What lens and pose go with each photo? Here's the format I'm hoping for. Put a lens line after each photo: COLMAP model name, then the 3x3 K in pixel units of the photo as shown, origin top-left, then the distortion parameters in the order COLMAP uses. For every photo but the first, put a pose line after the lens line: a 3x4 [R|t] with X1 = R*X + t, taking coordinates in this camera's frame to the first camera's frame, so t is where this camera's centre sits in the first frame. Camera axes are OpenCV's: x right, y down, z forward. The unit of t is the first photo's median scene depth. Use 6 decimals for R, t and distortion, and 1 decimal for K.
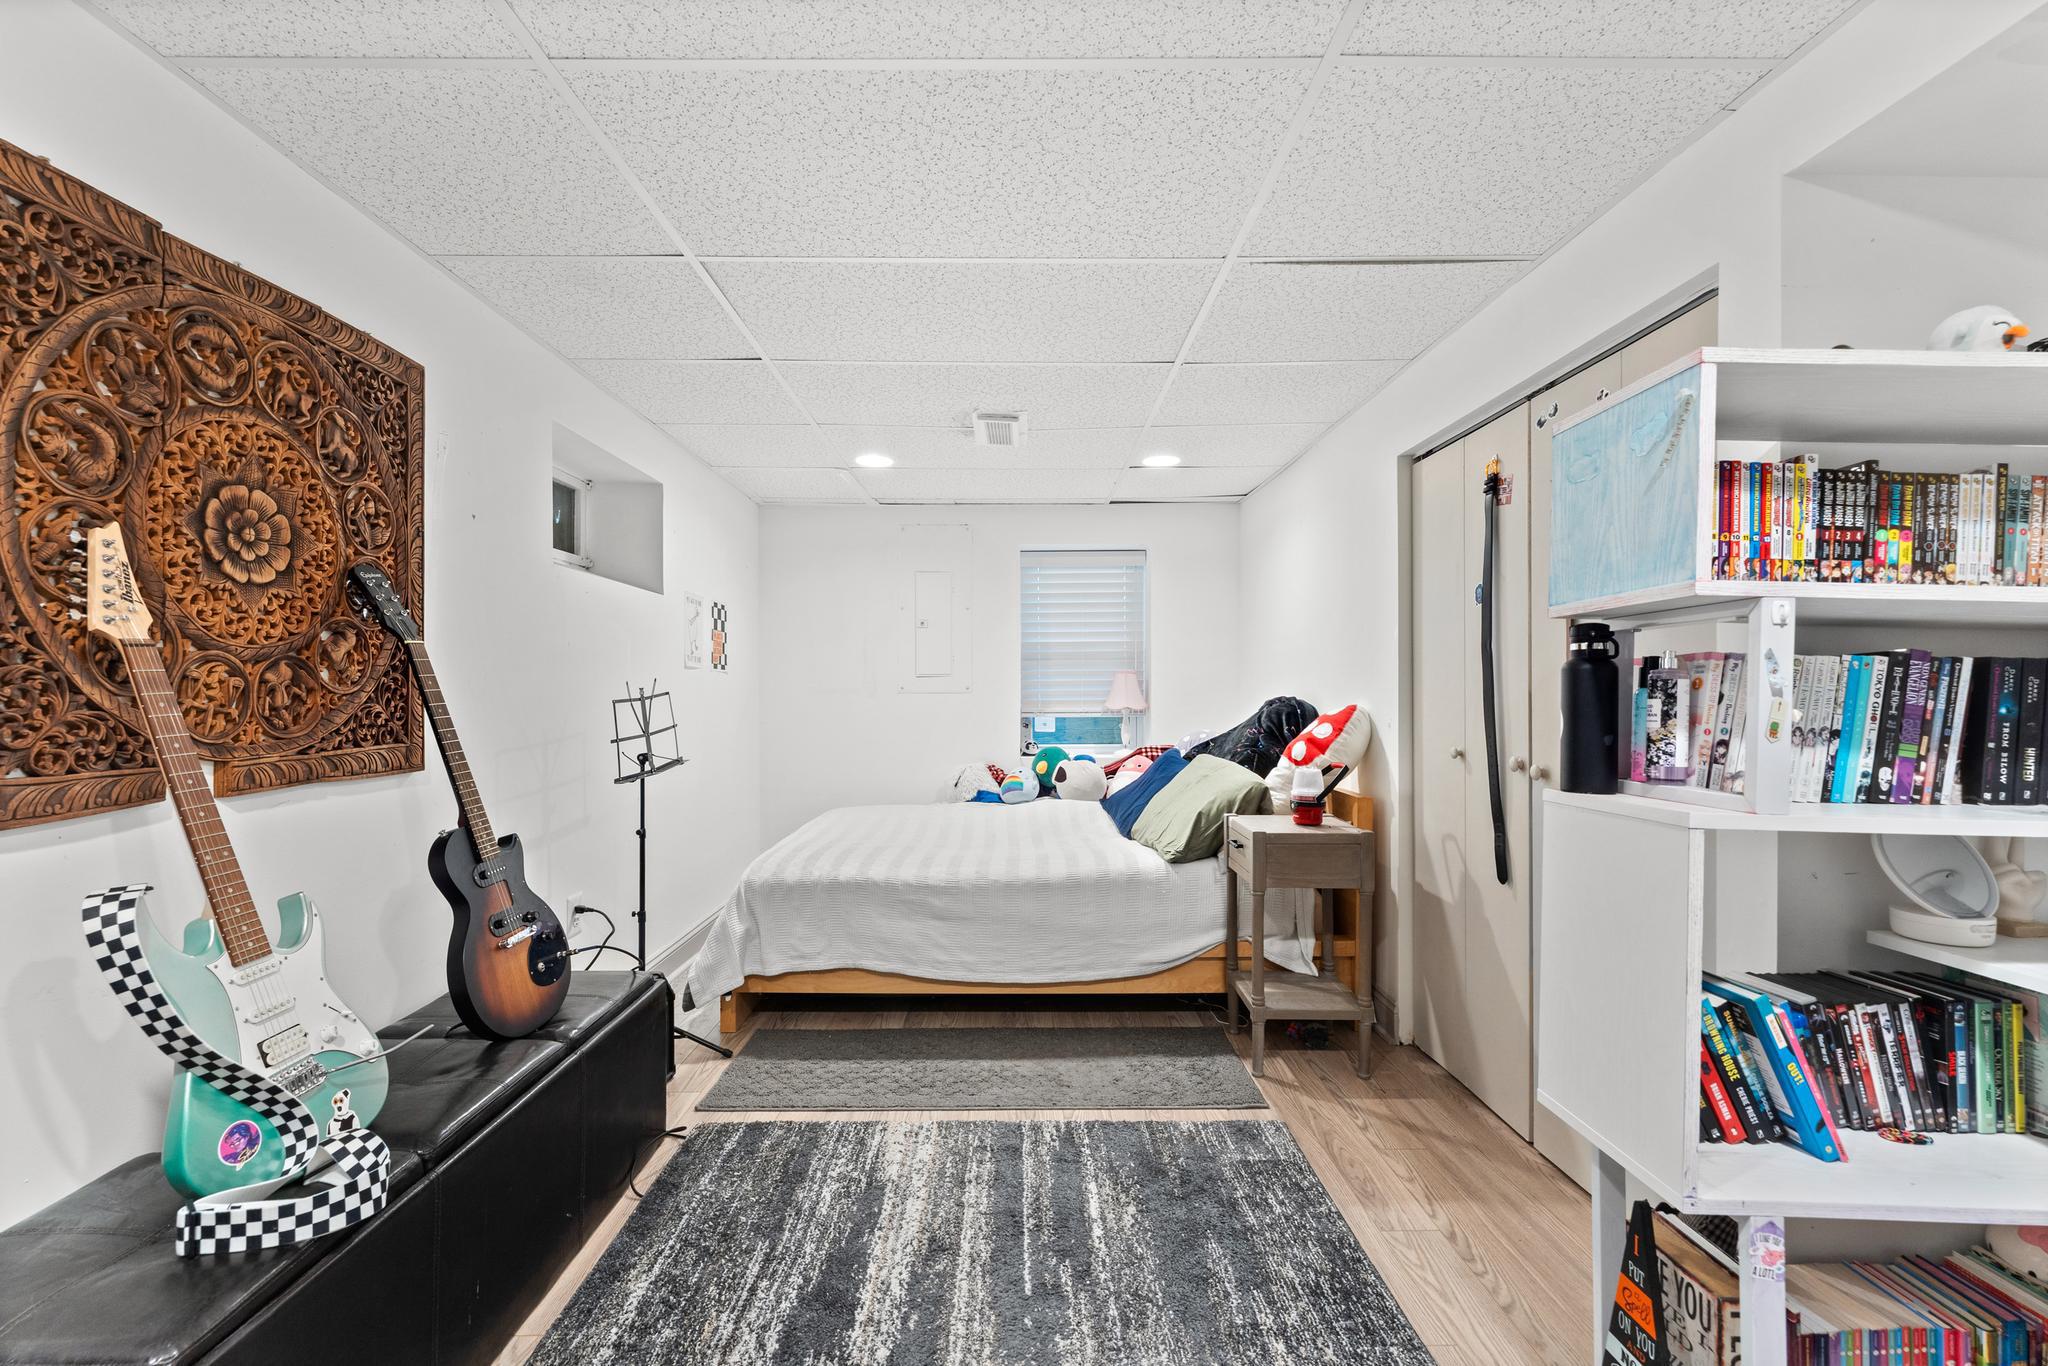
lens RADIAL K [[856.2, 0, 1016.6], [0, 856.2, 708.1], [0, 0, 1]] dist [0.000748, -0.000526]
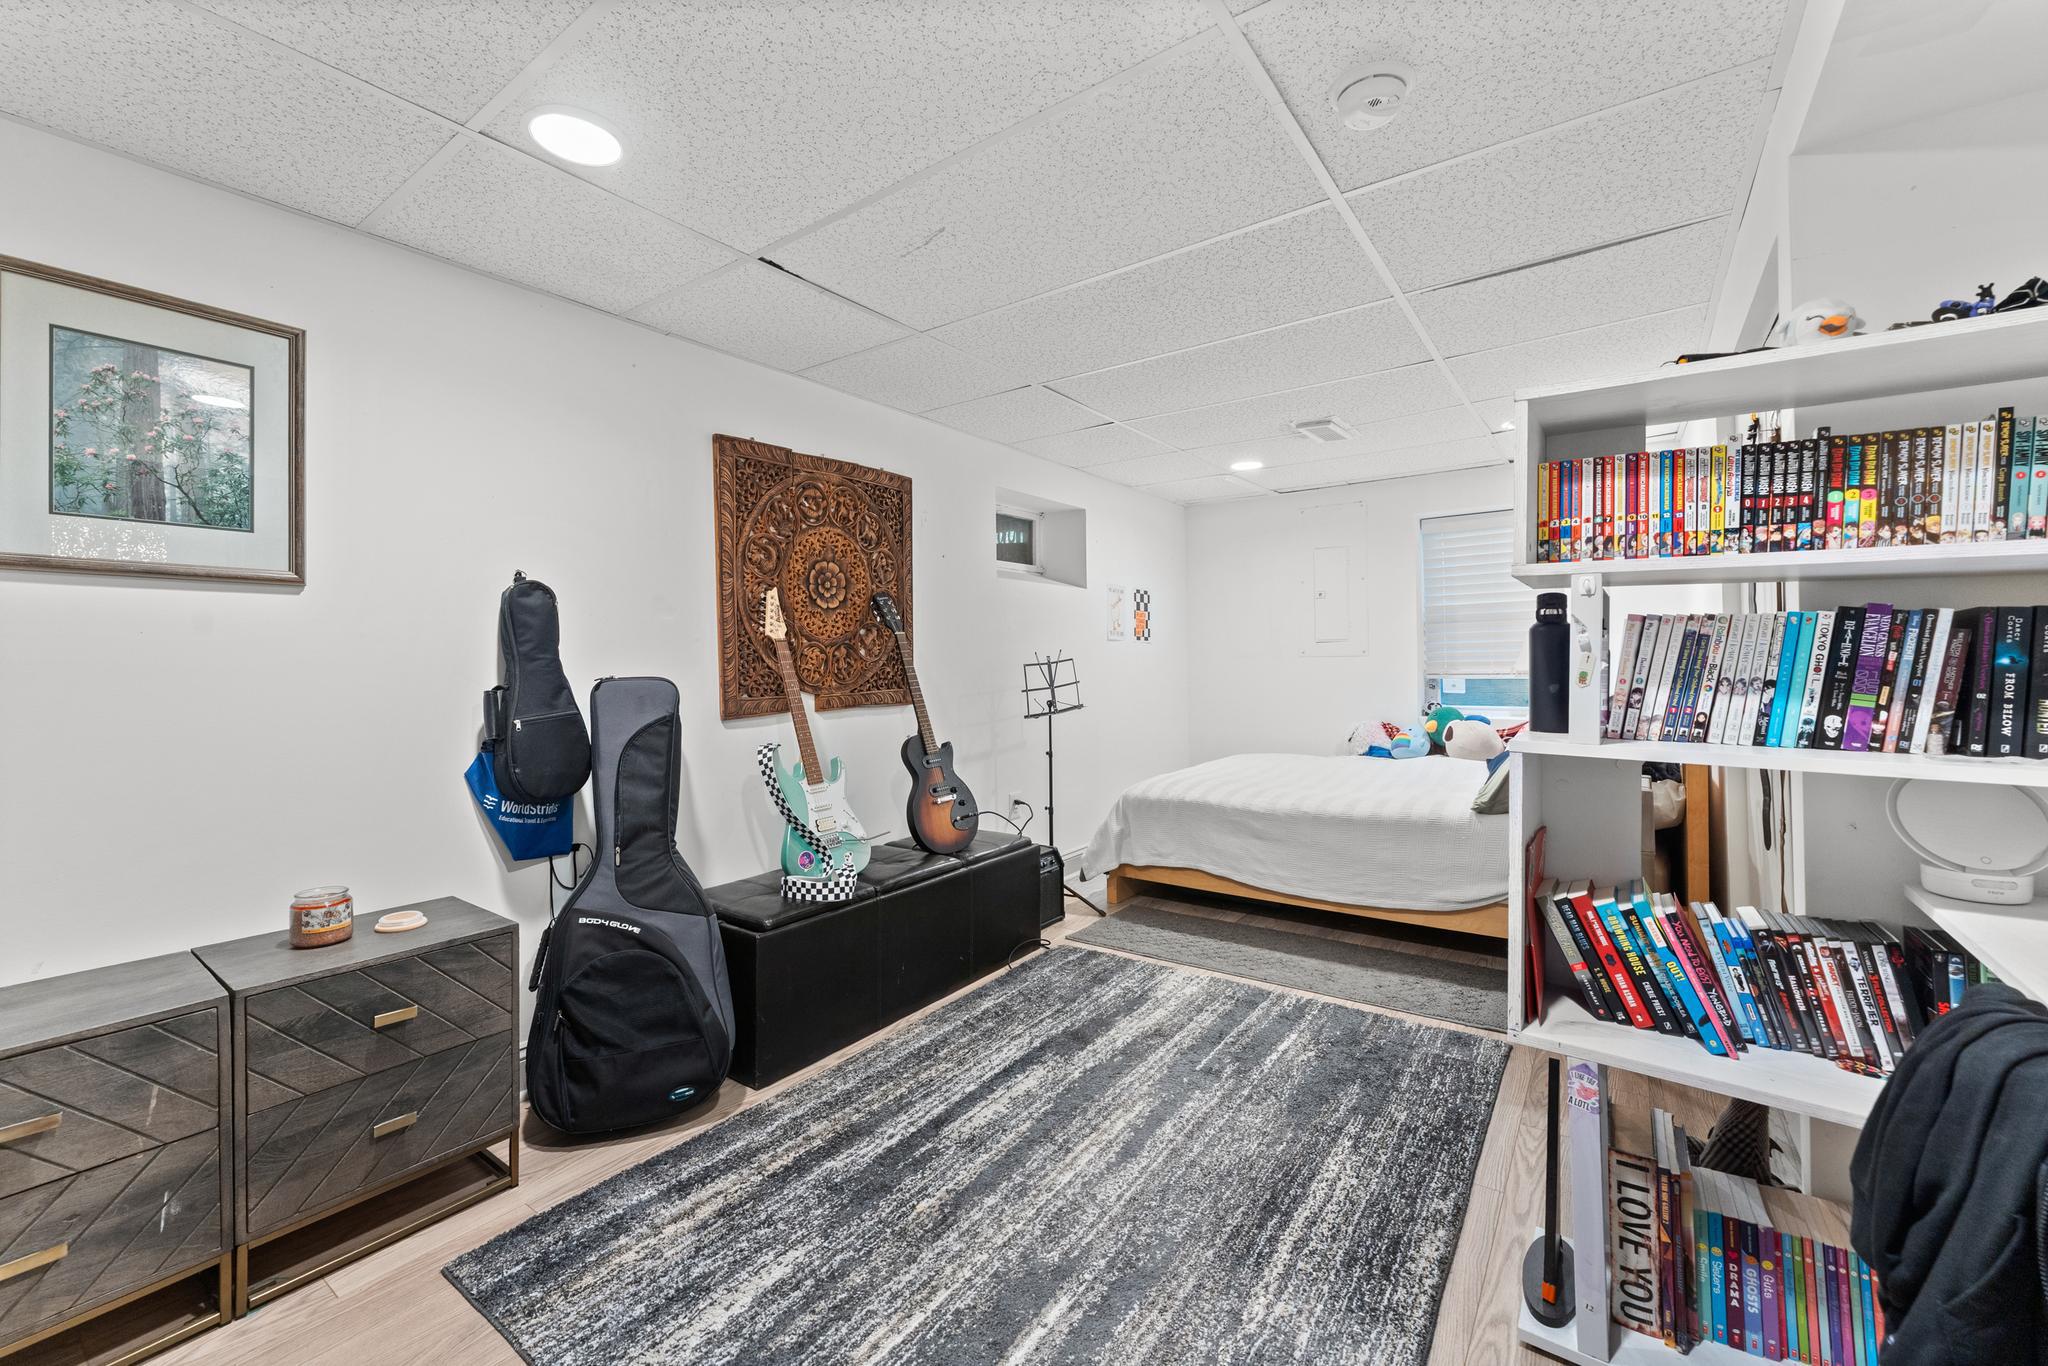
lens RADIAL K [[834.2, 0, 1024.0], [0, 834.2, 673.6], [0, 0, 1]] dist [0.000643, -0.000306]
pose [[0.810880, -0.001825, -0.585210, 0.792315], [0.002045, 0.999998, -0.000284, 0.015115], [0.585209, -0.000966, 0.810882, -0.420089]]
